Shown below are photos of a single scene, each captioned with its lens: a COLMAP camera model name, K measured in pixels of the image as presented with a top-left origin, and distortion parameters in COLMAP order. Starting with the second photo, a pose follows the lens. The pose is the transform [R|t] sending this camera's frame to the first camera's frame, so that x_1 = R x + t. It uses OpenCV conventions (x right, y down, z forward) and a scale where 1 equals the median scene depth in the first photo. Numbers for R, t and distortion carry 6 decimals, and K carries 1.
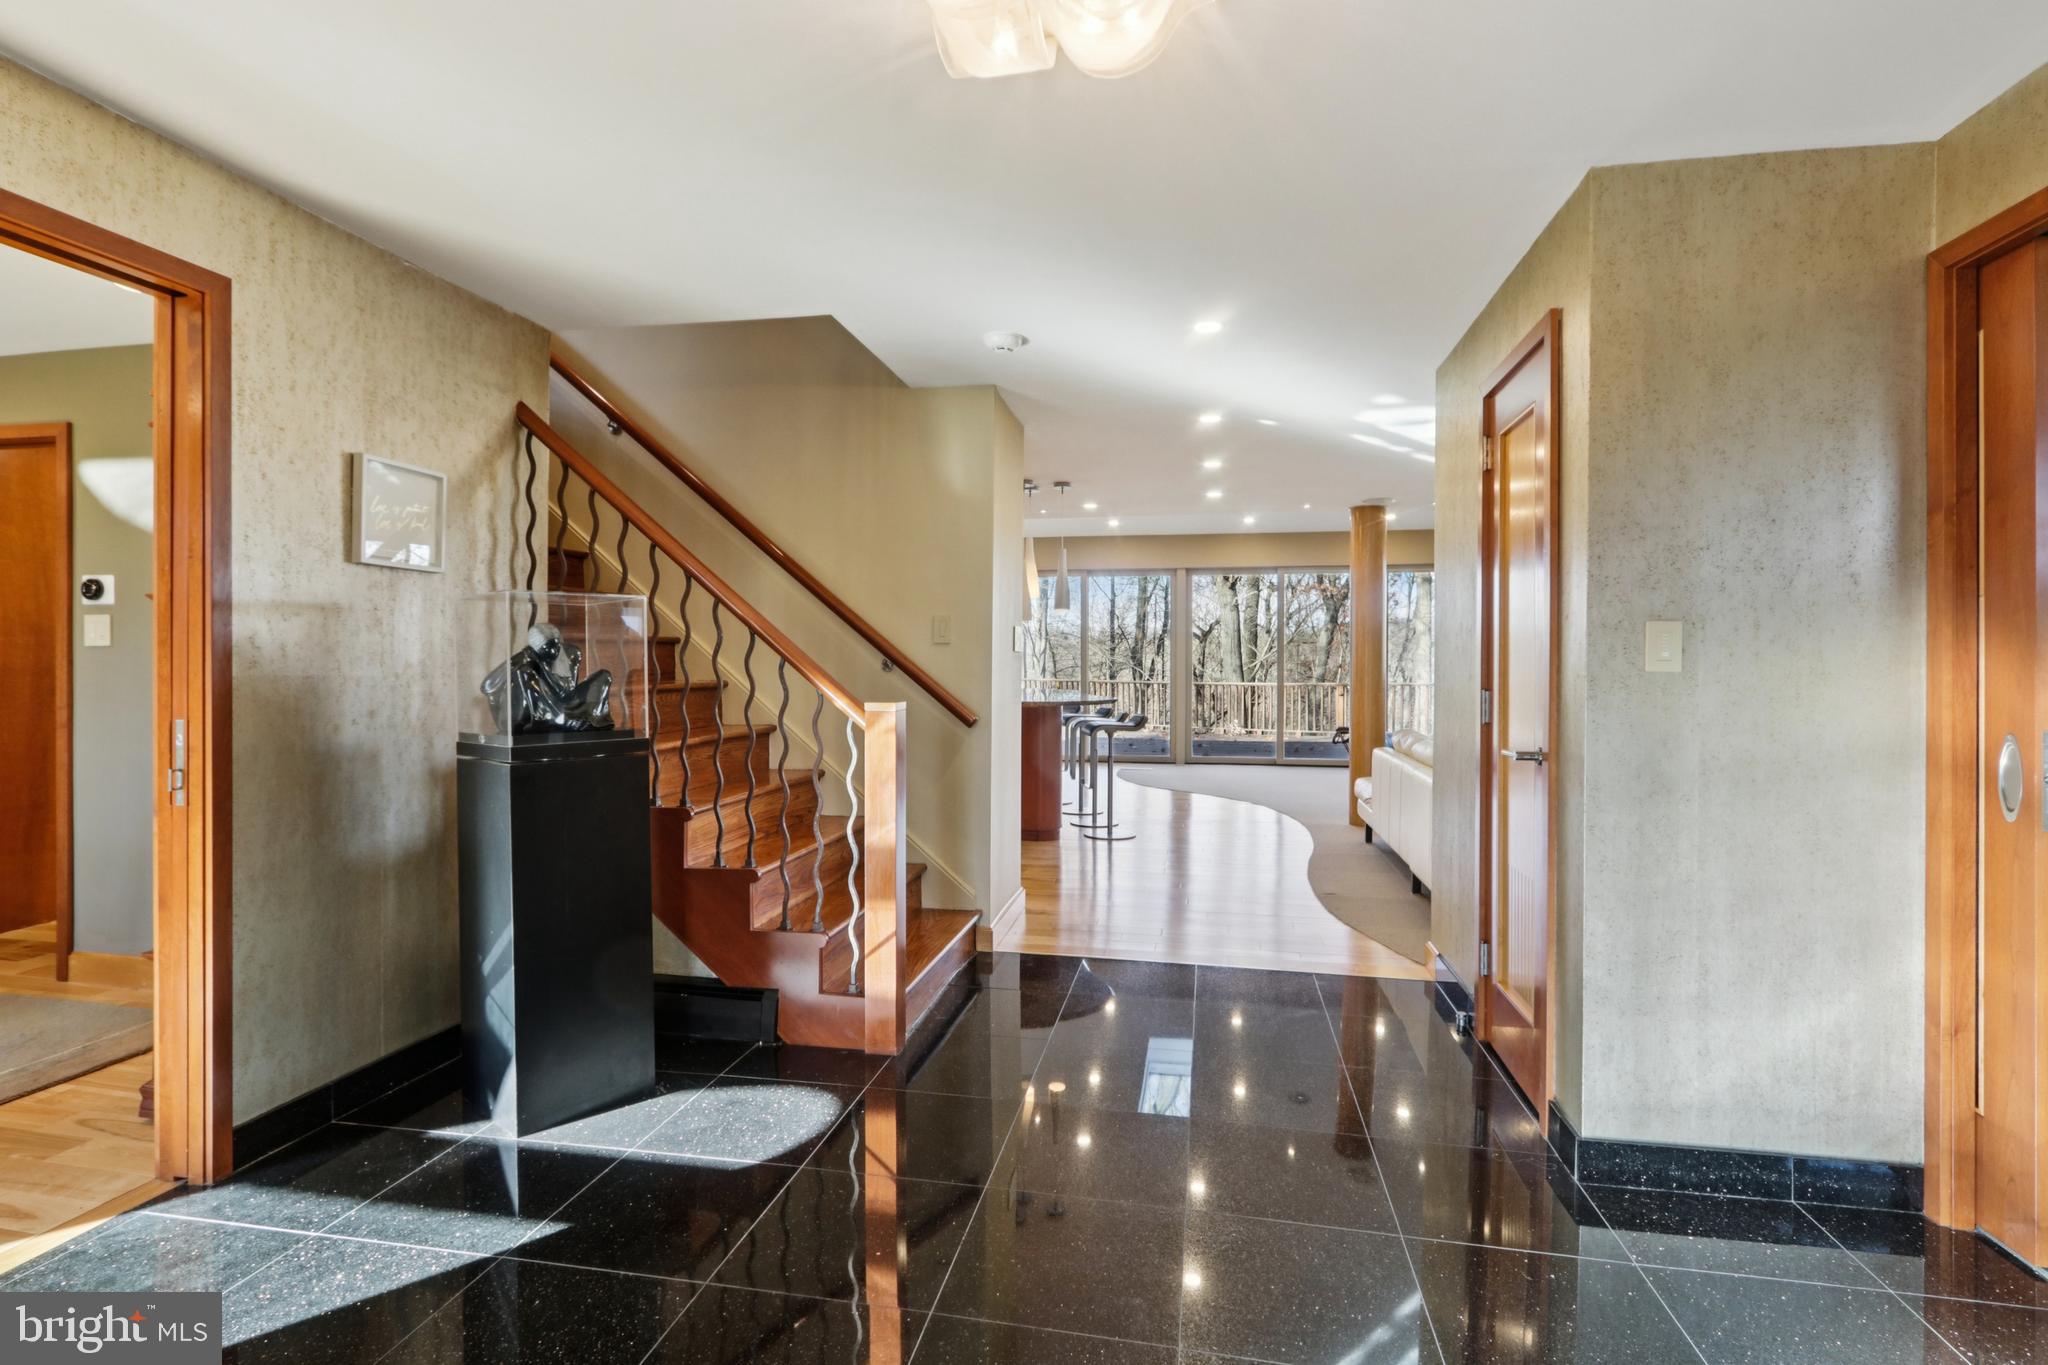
lens RADIAL K [[953.7, 0, 1026.3], [0, 953.7, 661.0], [0, 0, 1]] dist [-0.015798, 0.000699]
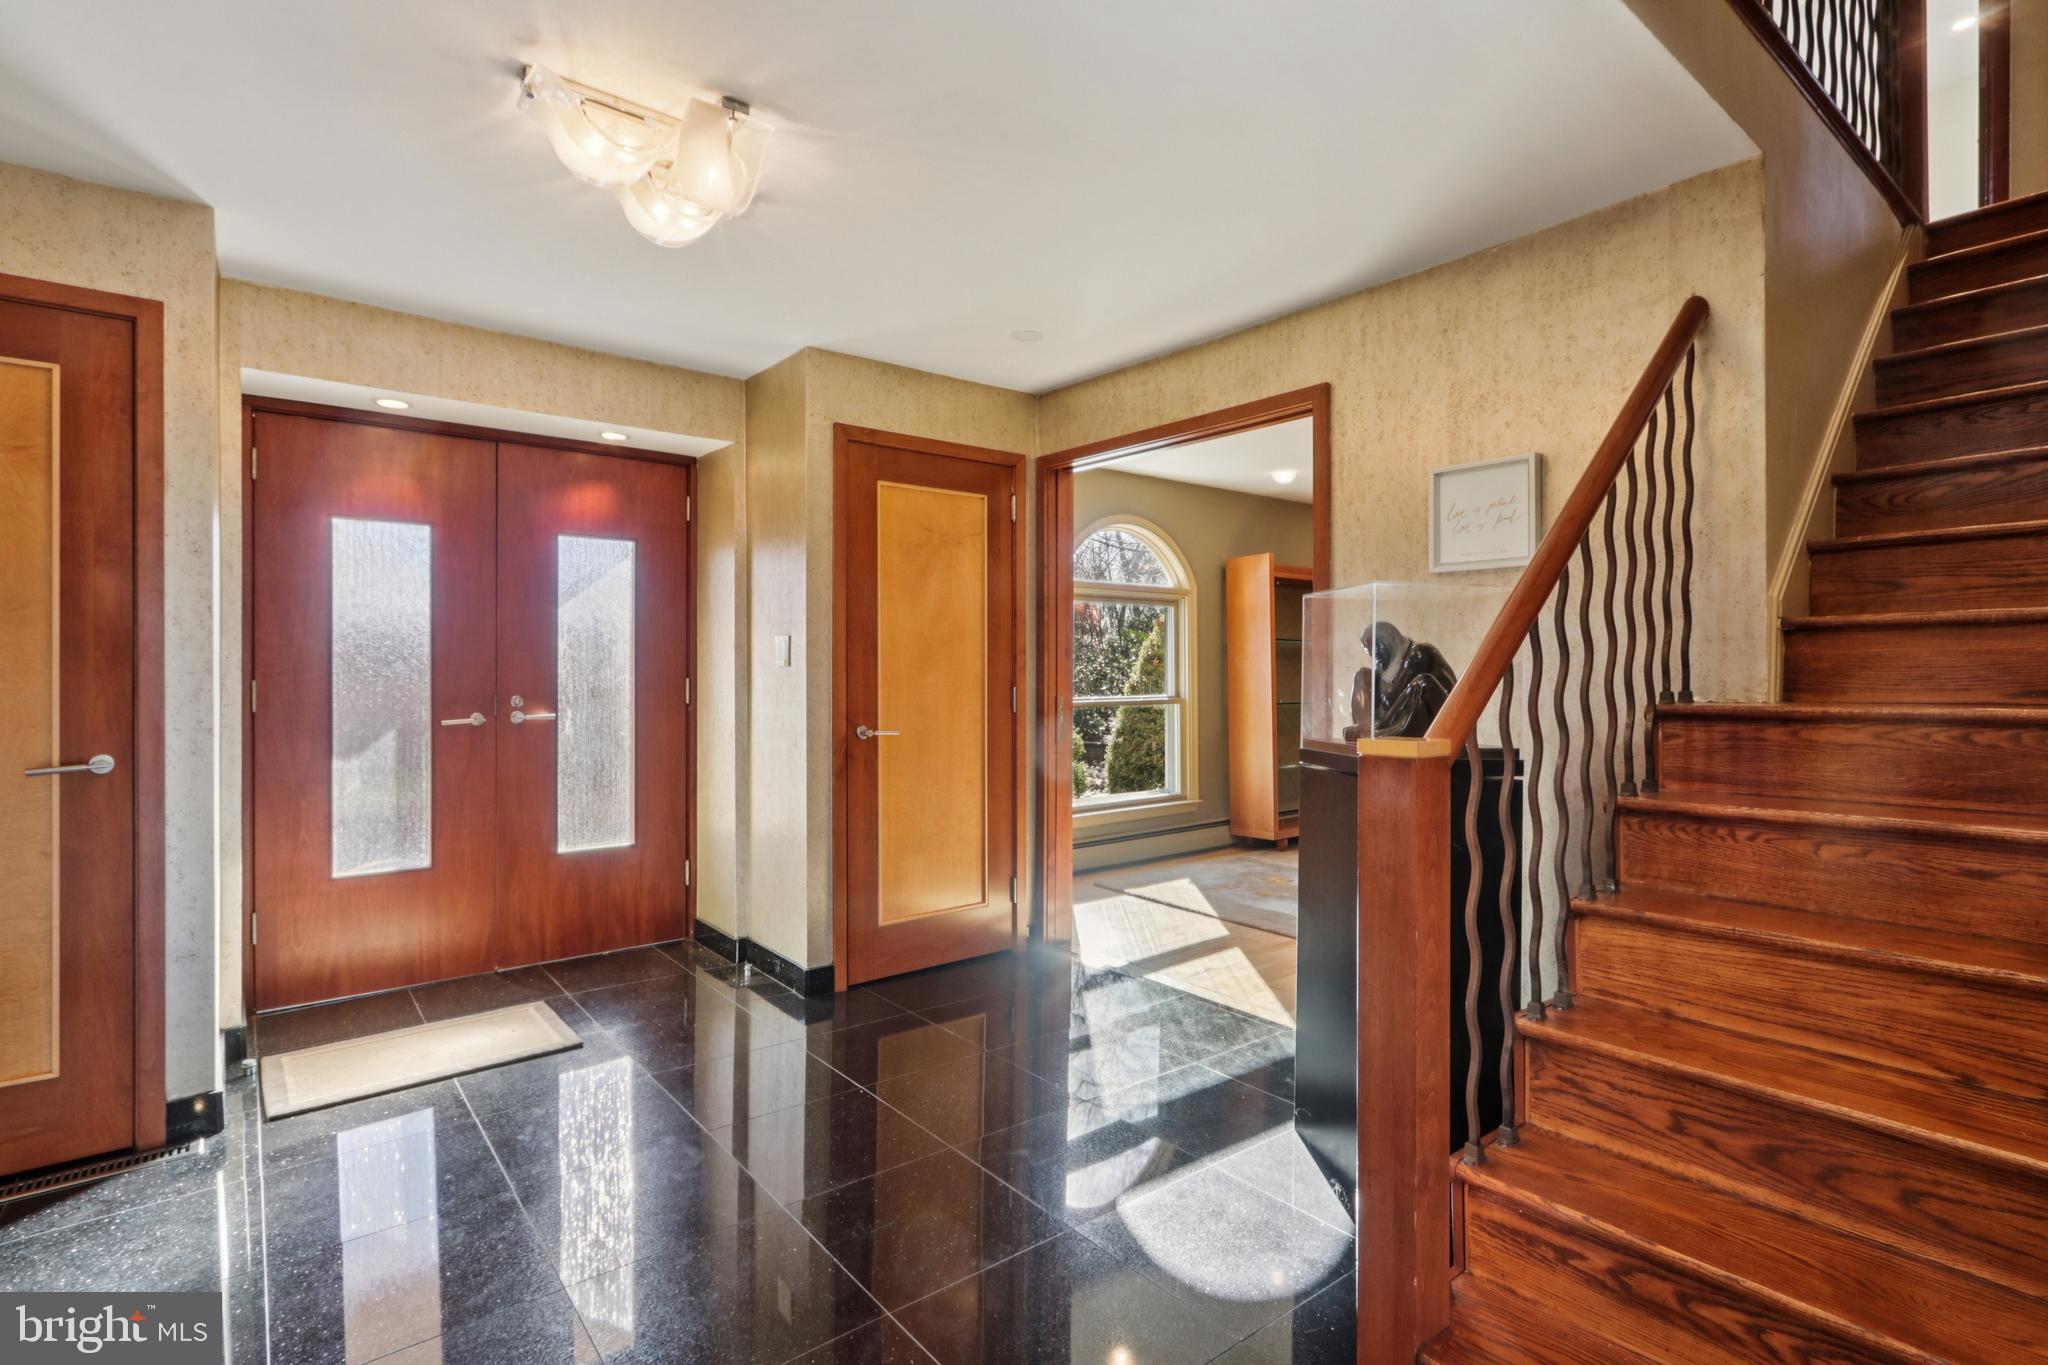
lens RADIAL K [[953.7, 0, 1026.3], [0, 953.7, 661.0], [0, 0, 1]] dist [-0.015798, 0.000699]
pose [[-0.661834, -0.002948, -0.749644, 0.452032], [0.003759, 0.999967, -0.007251, 0.002292], [0.749641, -0.007617, -0.661801, 1.530124]]
